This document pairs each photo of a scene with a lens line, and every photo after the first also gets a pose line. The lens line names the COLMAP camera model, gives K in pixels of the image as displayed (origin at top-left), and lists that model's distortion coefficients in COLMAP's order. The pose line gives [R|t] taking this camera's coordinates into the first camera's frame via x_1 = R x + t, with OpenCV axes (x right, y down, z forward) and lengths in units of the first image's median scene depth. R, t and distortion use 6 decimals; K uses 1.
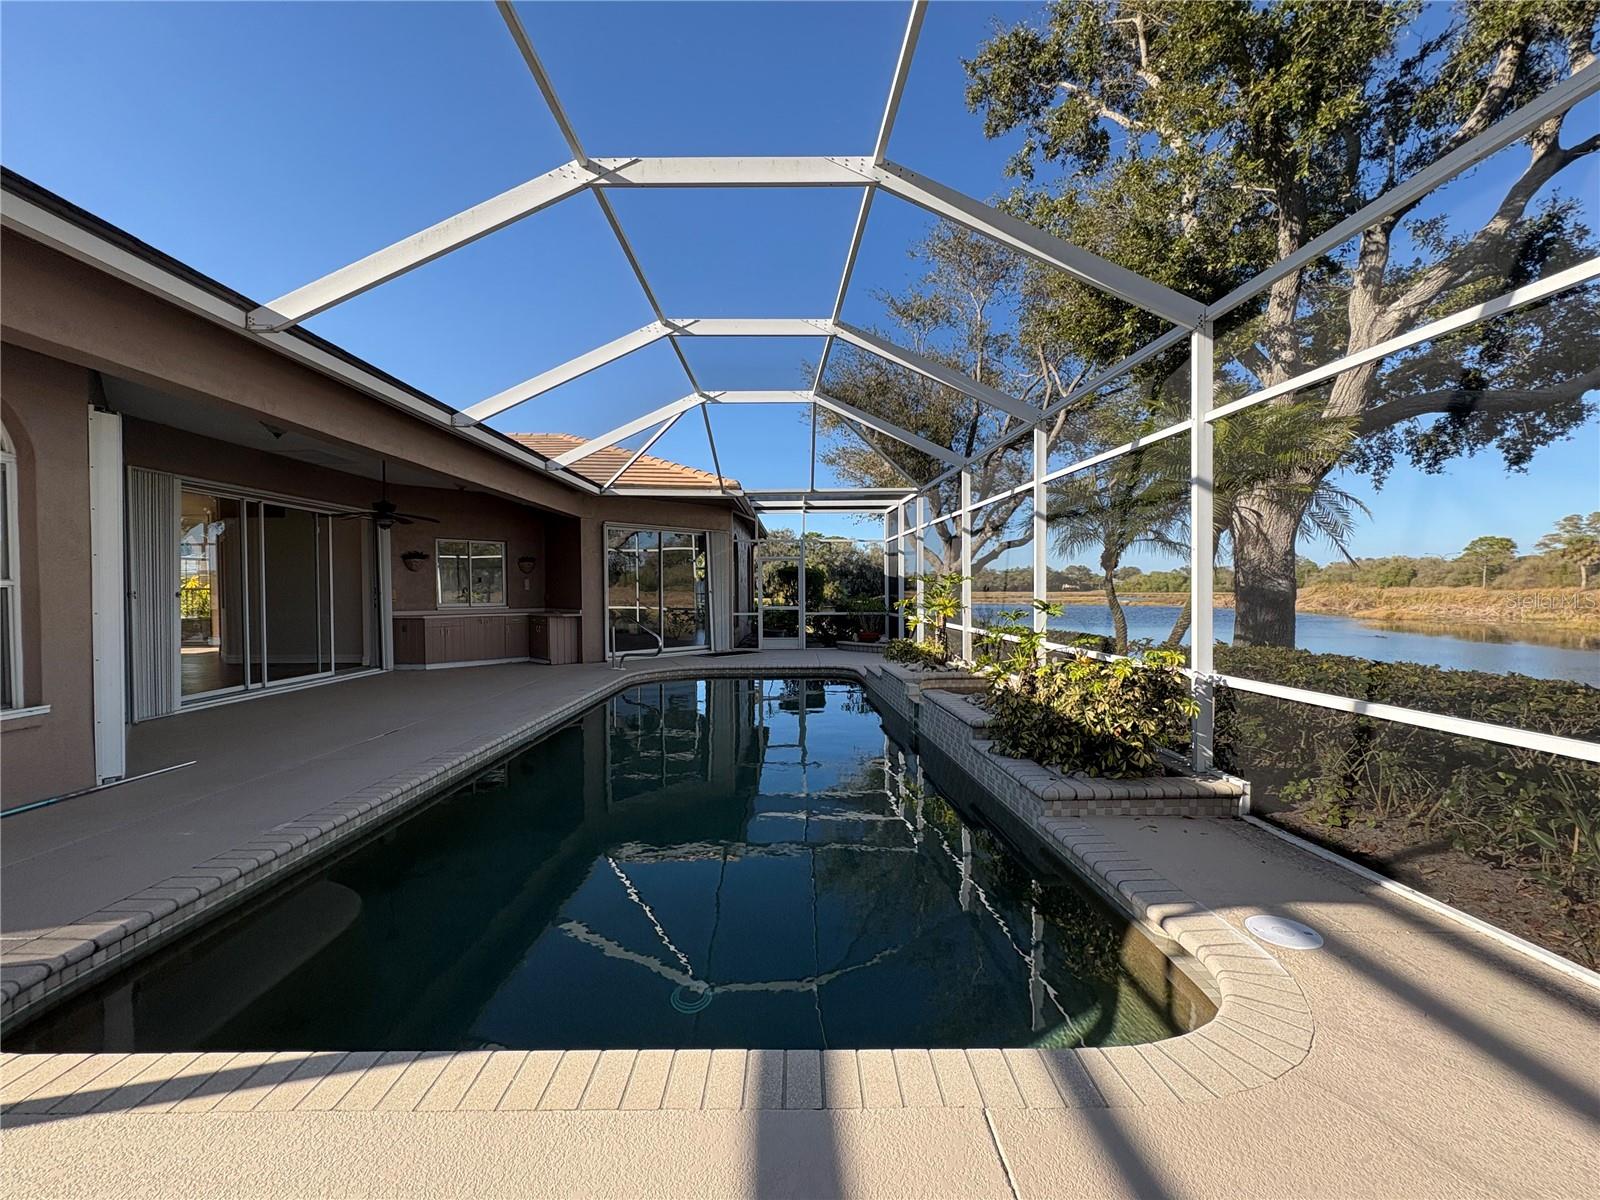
lens RADIAL K [[640.9, 0, 800.3], [0, 640.9, 601.5], [0, 0, 1]] dist [-0.000831, 0.000852]
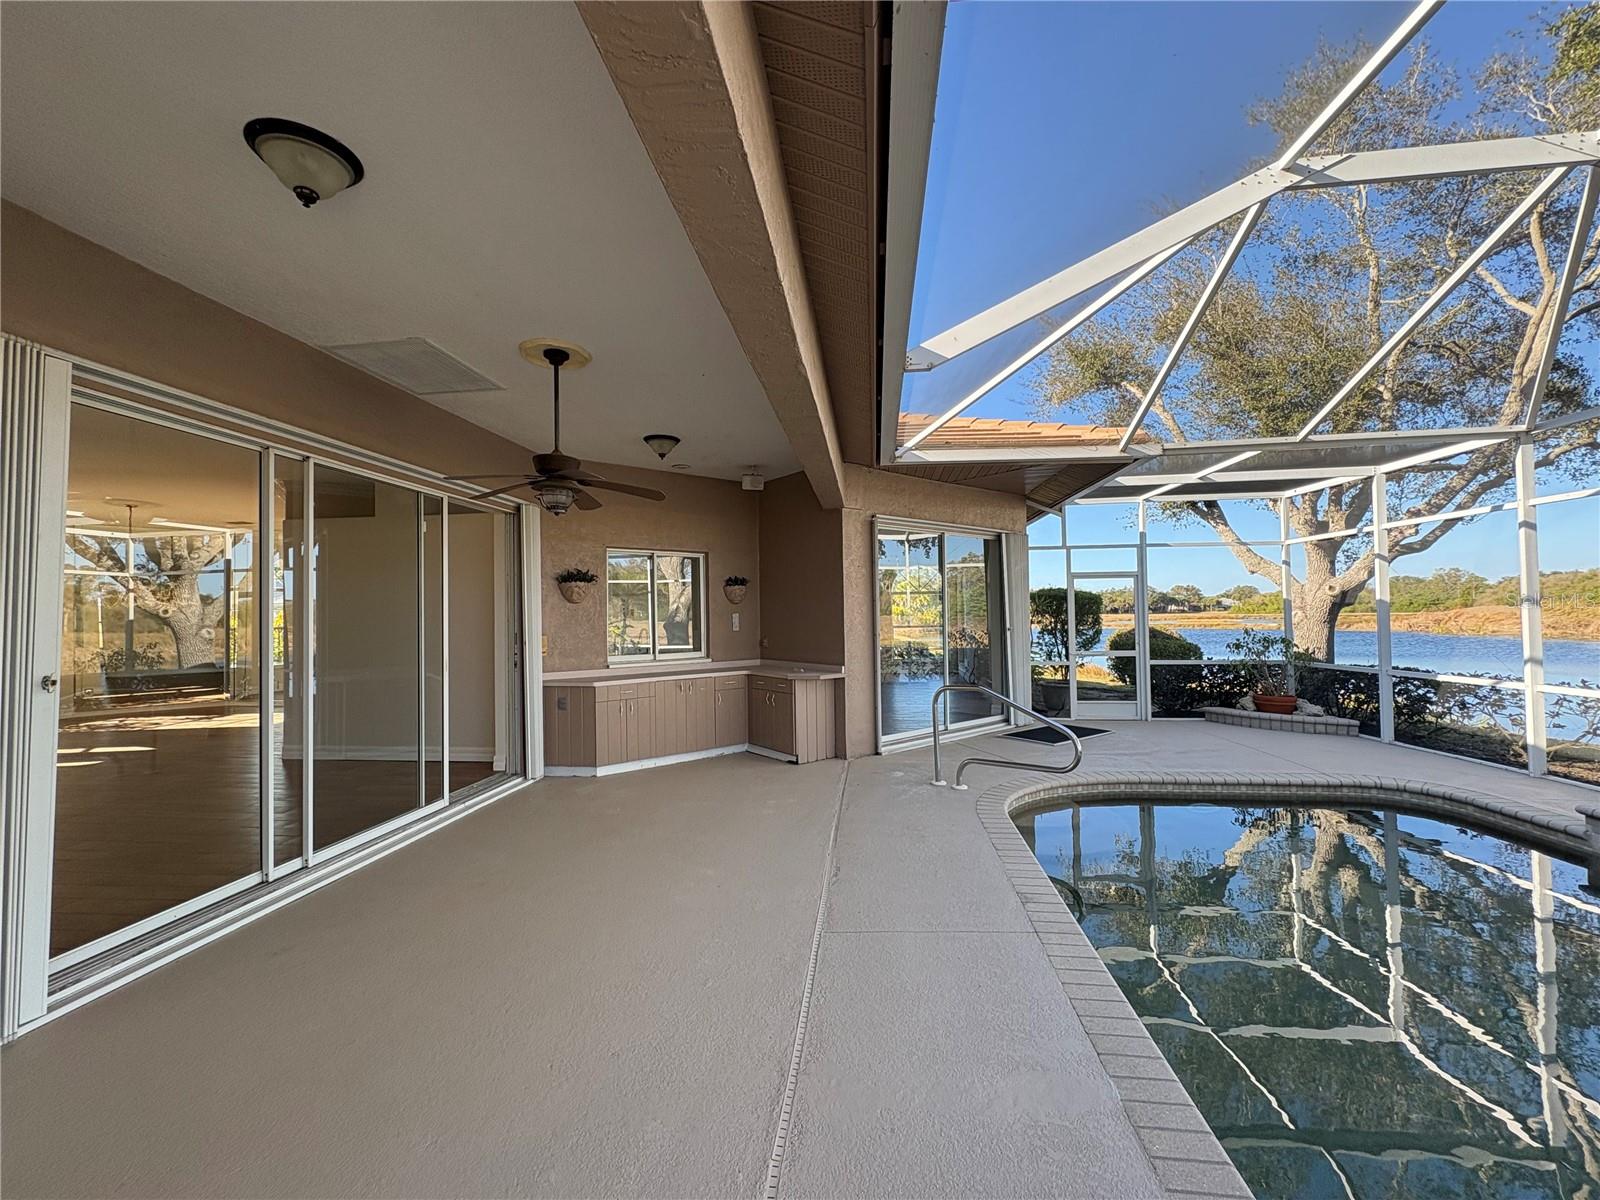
lens RADIAL K [[640.9, 0, 800.0], [0, 640.9, 602.2], [0, 0, 1]] dist [-0.000831, 0.000852]
pose [[0.992860, -0.012987, -0.118573, -0.339371], [0.008460, 0.999219, -0.038606, -0.024507], [0.118982, 0.037327, 0.992195, 0.456465]]
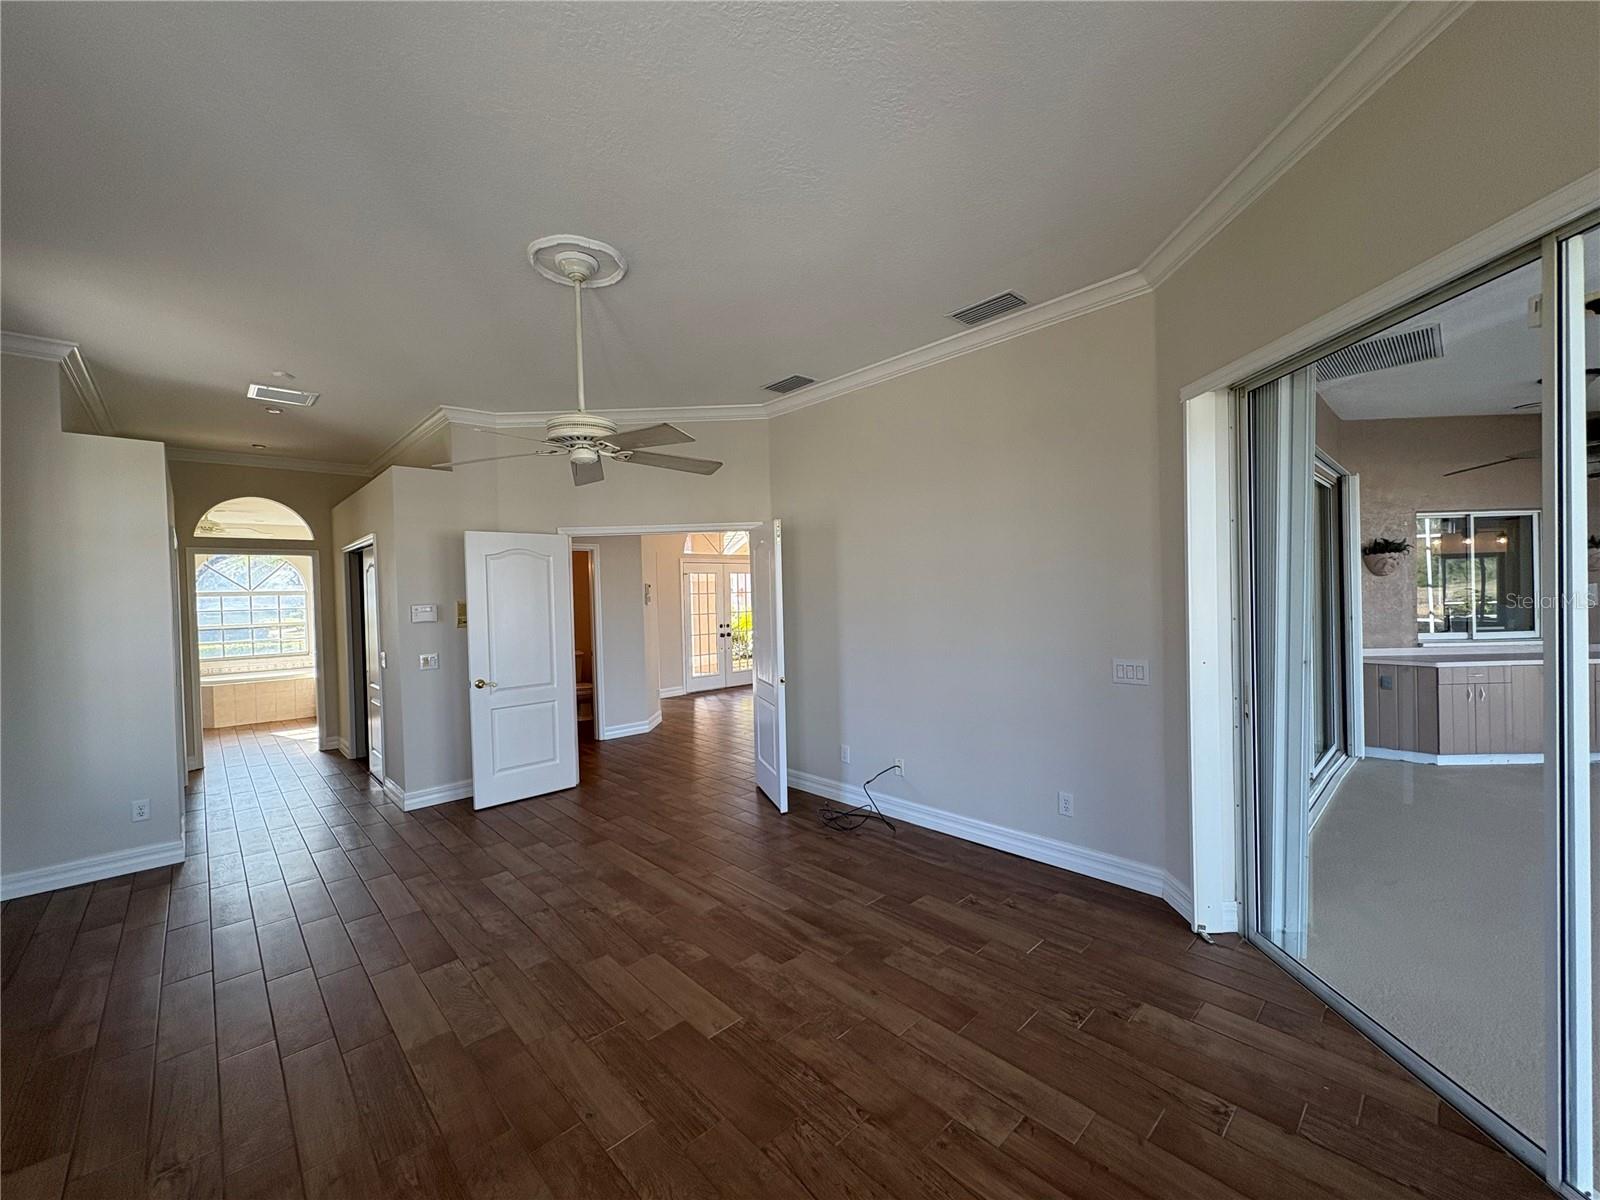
lens RADIAL K [[640.9, 0, 802.6], [0, 640.9, 611.4], [0, 0, 1]] dist [-0.000831, 0.000852]
pose [[0.687912, 0.003616, -0.725785, -0.566516], [0.011096, 0.999818, 0.015499, -0.032056], [0.725709, -0.018716, 0.687747, 0.274352]]
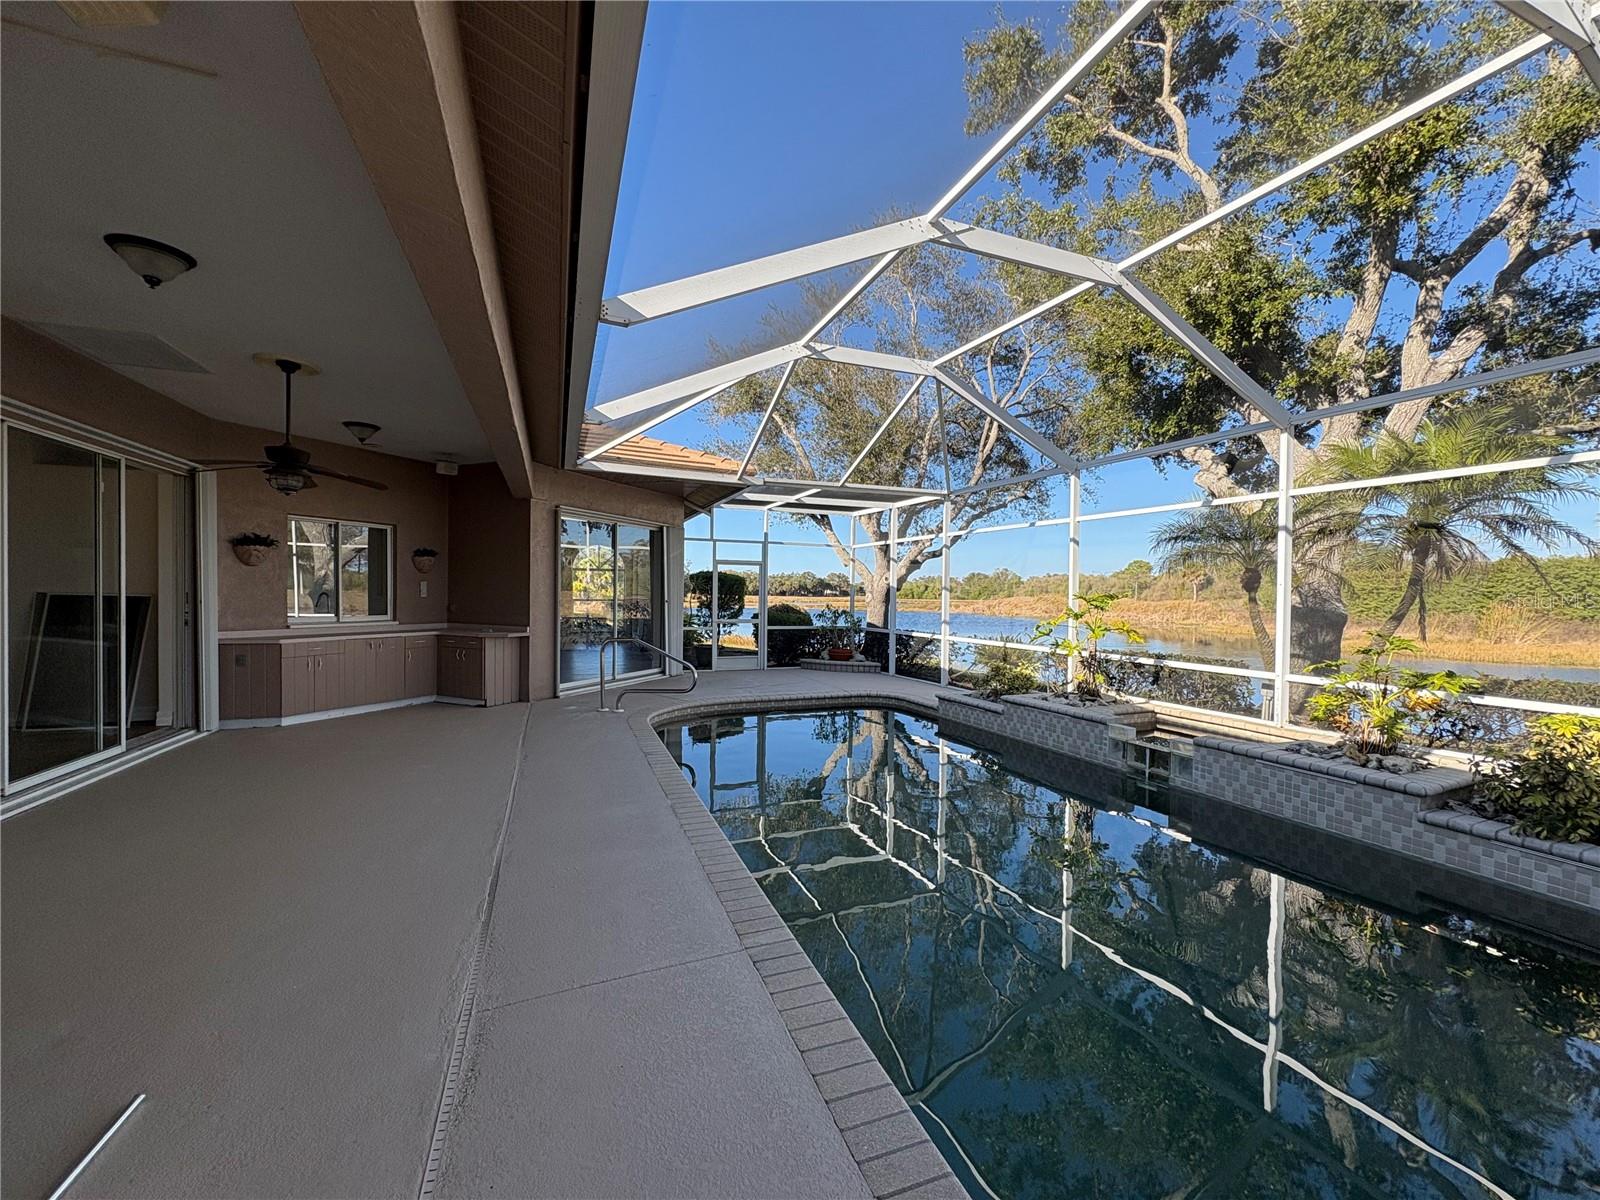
lens RADIAL K [[640.9, 0, 802.1], [0, 640.9, 600.2], [0, 0, 1]] dist [-0.000831, 0.000852]
pose [[0.933923, 0.012419, 0.357259, -0.340623], [-0.010105, 0.999914, -0.008344, -0.014988], [-0.357332, 0.004183, 0.933968, 0.245064]]
